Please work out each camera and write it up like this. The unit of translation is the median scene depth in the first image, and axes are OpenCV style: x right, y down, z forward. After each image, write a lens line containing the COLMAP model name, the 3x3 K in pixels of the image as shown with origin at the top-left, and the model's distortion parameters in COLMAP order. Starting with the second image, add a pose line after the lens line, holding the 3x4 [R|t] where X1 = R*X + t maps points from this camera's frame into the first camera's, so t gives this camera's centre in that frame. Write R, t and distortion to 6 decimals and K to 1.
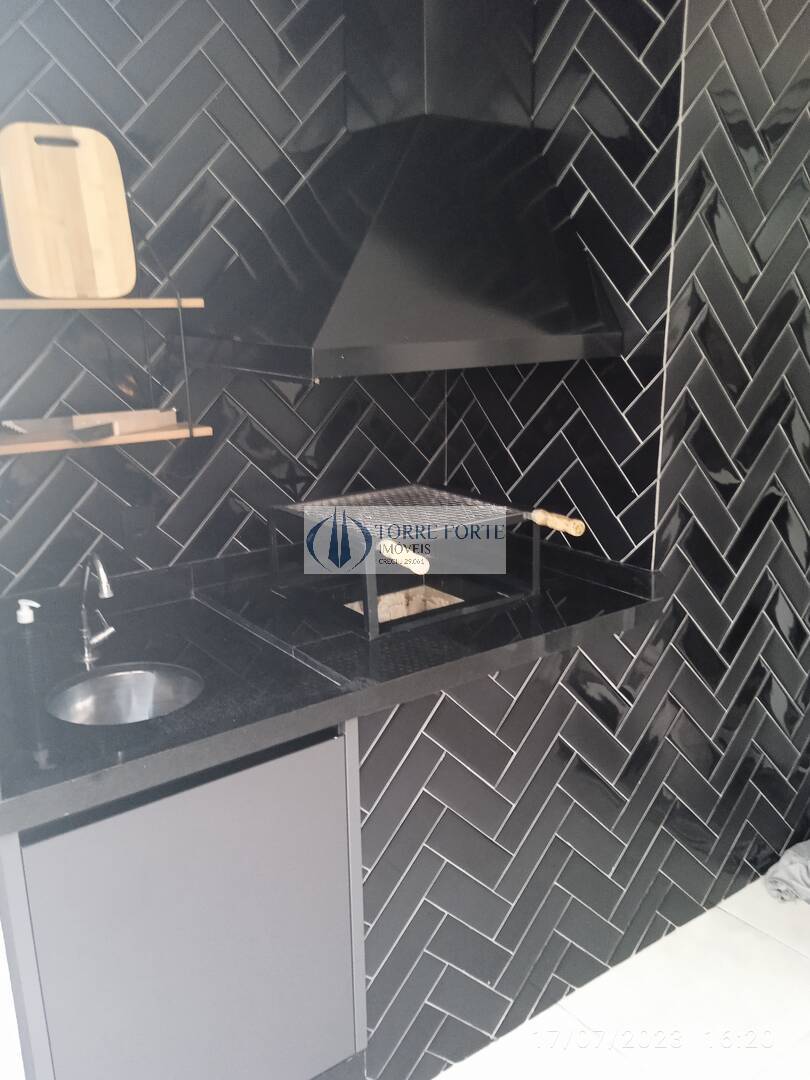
lens RADIAL K [[929.0, 0, 405.6], [0, 929.0, 534.5], [0, 0, 1]] dist [0.127395, -0.228905]
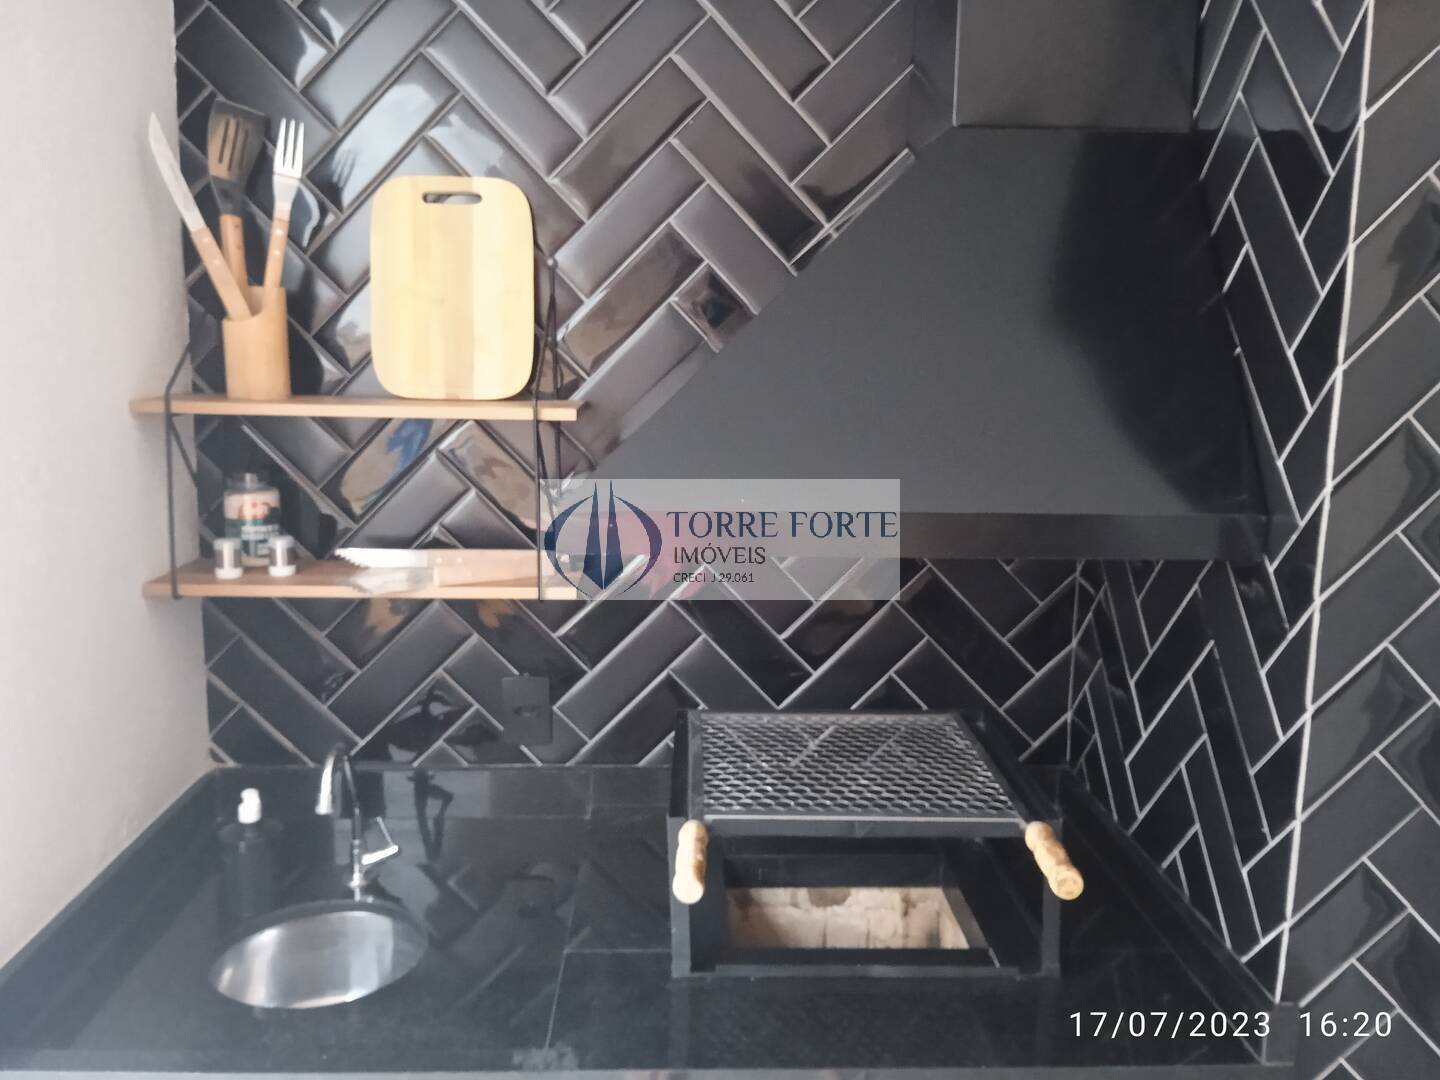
lens RADIAL K [[1238.7, 0, 722.6], [0, 1238.7, 538.4], [0, 0, 1]] dist [0.127395, -0.228905]
pose [[0.824171, 0.119709, -0.553545, 0.374128], [-0.163084, 0.986170, -0.029547, -0.137834], [0.542352, 0.114626, 0.832295, 0.283919]]
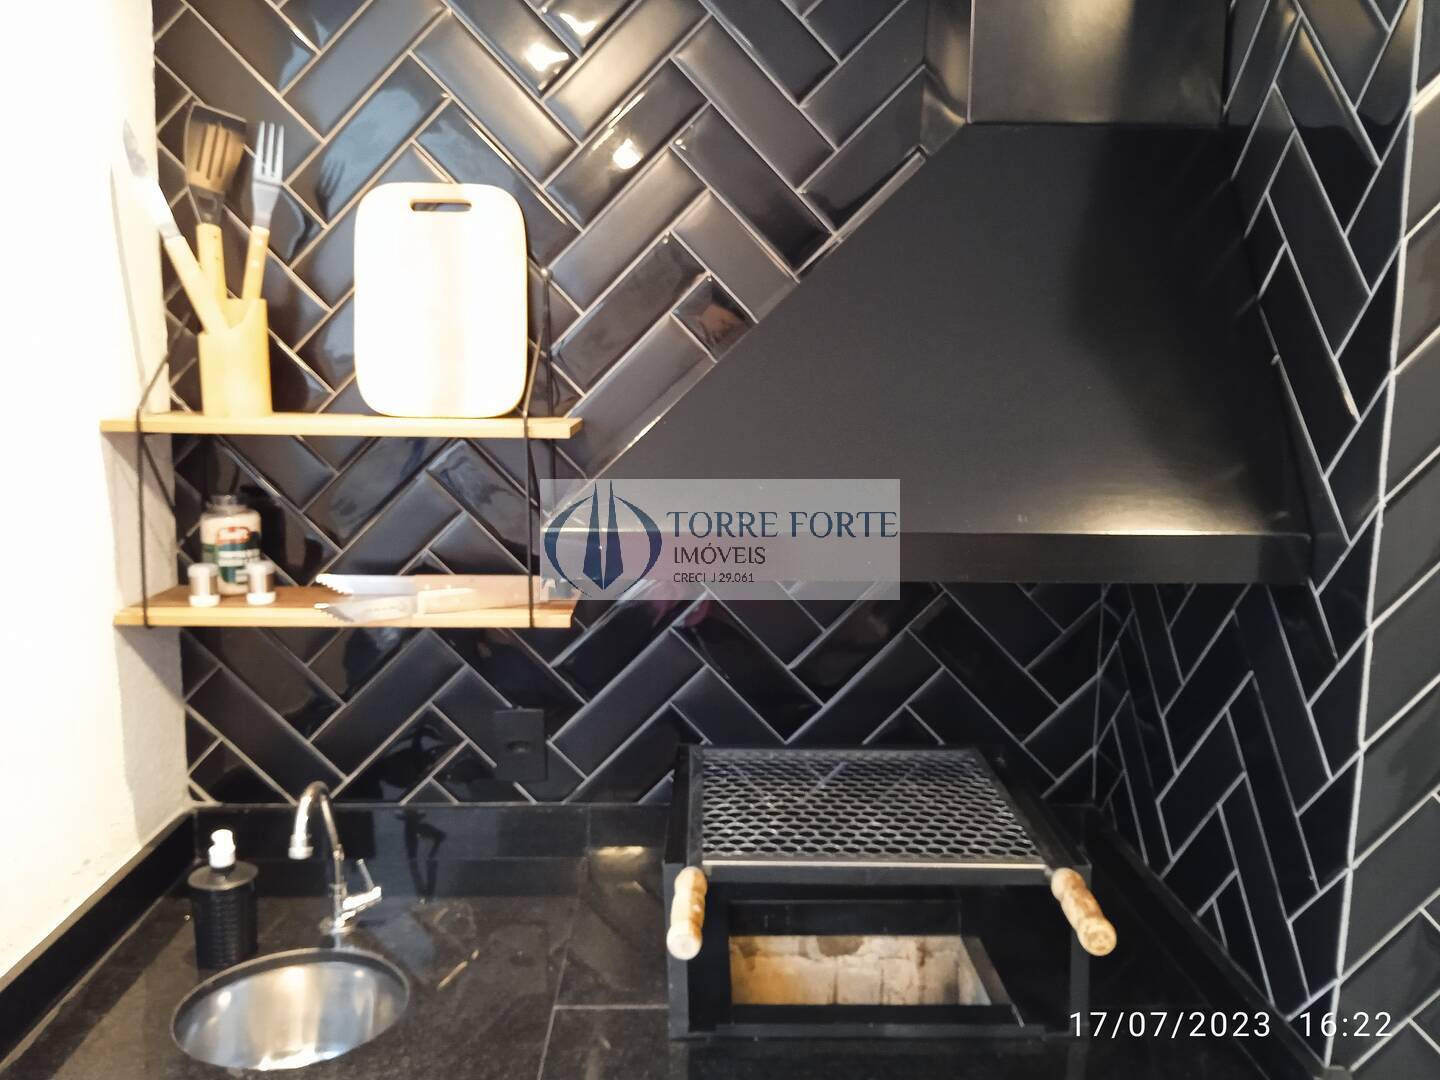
lens RADIAL K [[1238.7, 0, 722.6], [0, 1238.7, 538.4], [0, 0, 1]] dist [0.127395, -0.228905]
pose [[0.817636, 0.104855, -0.566107, 0.353862], [-0.161439, 0.985584, -0.050618, -0.137466], [0.552638, 0.132778, 0.822777, 0.330582]]
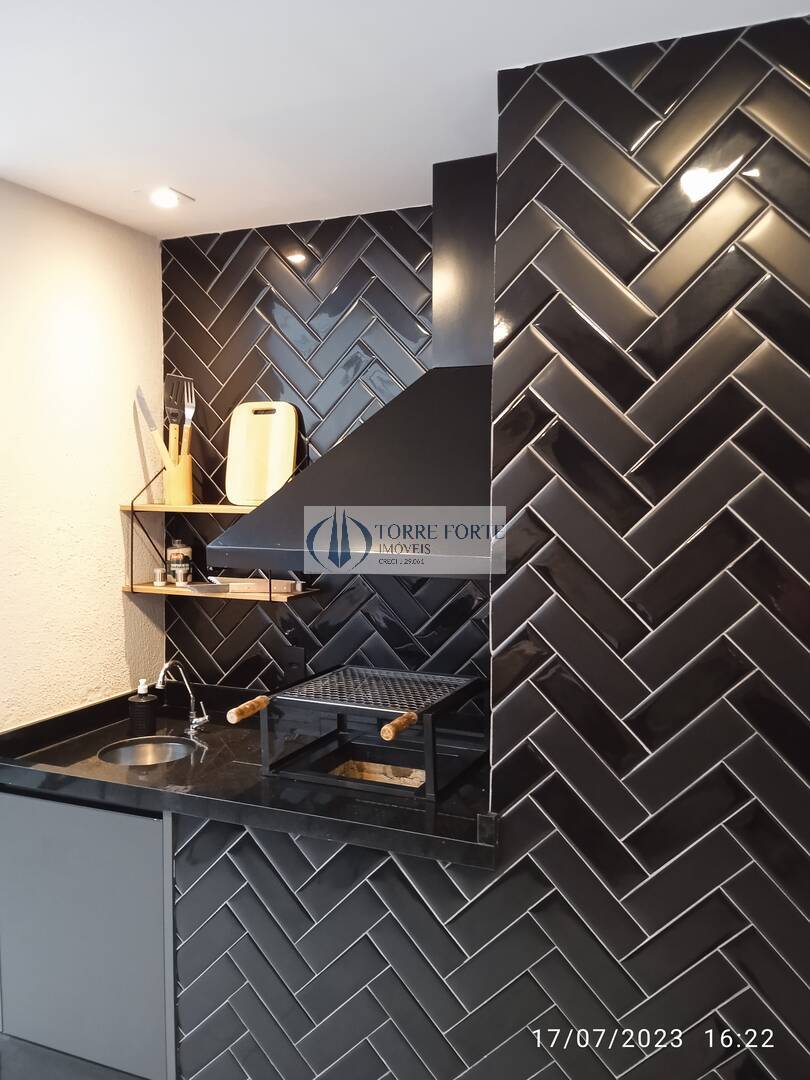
lens RADIAL K [[929.0, 0, 405.6], [0, 929.0, 534.5], [0, 0, 1]] dist [0.127395, -0.228905]
pose [[0.492086, 0.067855, -0.867898, 1.063633], [-0.222983, 0.973523, -0.050316, -0.170416], [0.841504, 0.218286, 0.494188, 0.426792]]
